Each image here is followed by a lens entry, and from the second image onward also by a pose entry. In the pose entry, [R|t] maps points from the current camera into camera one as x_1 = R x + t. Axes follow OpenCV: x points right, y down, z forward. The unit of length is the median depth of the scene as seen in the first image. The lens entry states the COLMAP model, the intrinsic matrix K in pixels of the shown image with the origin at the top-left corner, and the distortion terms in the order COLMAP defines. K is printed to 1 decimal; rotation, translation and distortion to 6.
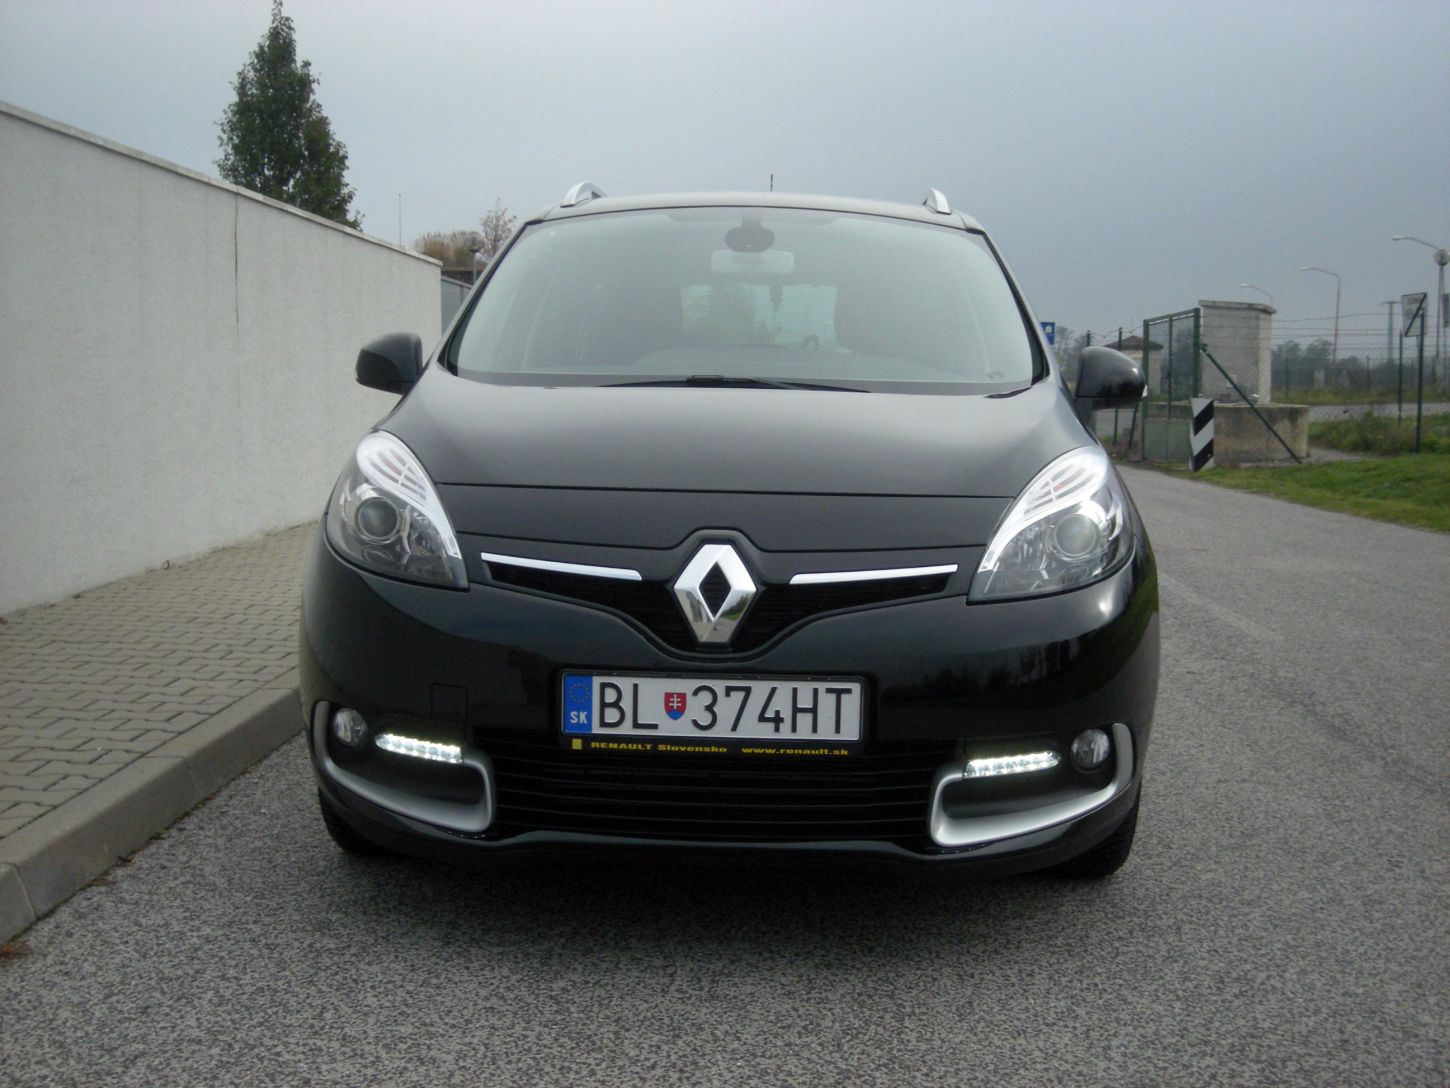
lens RADIAL K [[1831.1, 0, 725.0], [0, 1831.1, 544.0], [0, 0, 1]] dist [-0.128597, 0.006736]
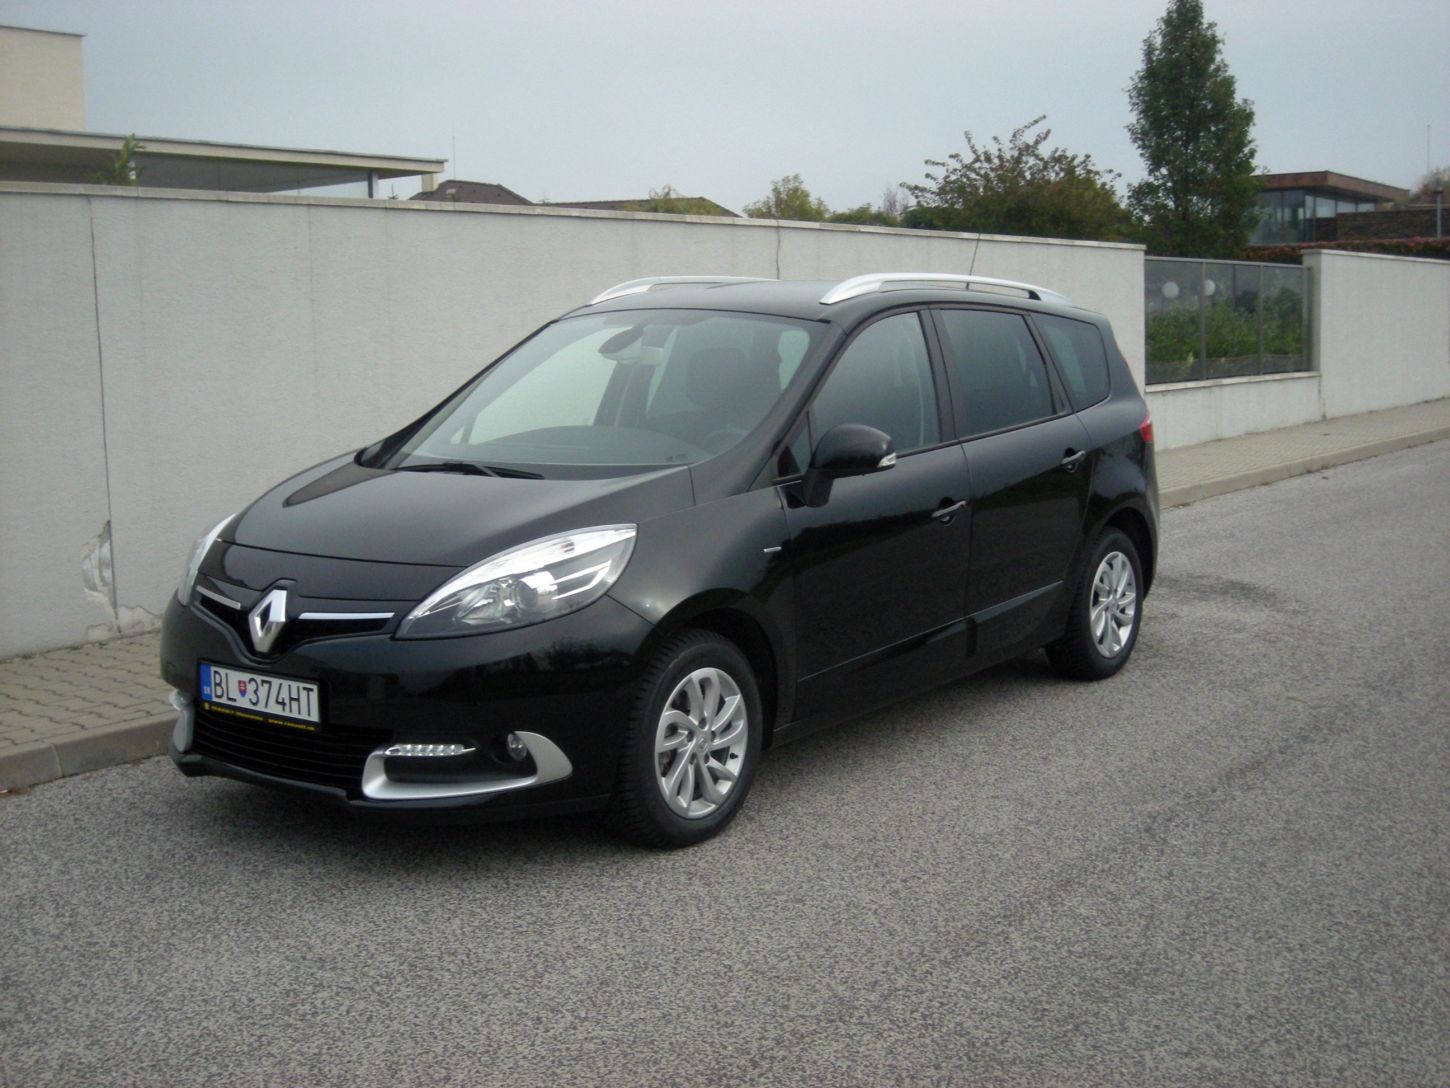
lens RADIAL K [[1831.1, 0, 725.0], [0, 1831.1, 544.0], [0, 0, 1]] dist [-0.128597, 0.006736]
pose [[0.825293, 0.046872, -0.562756, 1.222196], [-0.024259, 0.998572, 0.047596, -0.126201], [0.564184, -0.025629, 0.825251, -0.080584]]
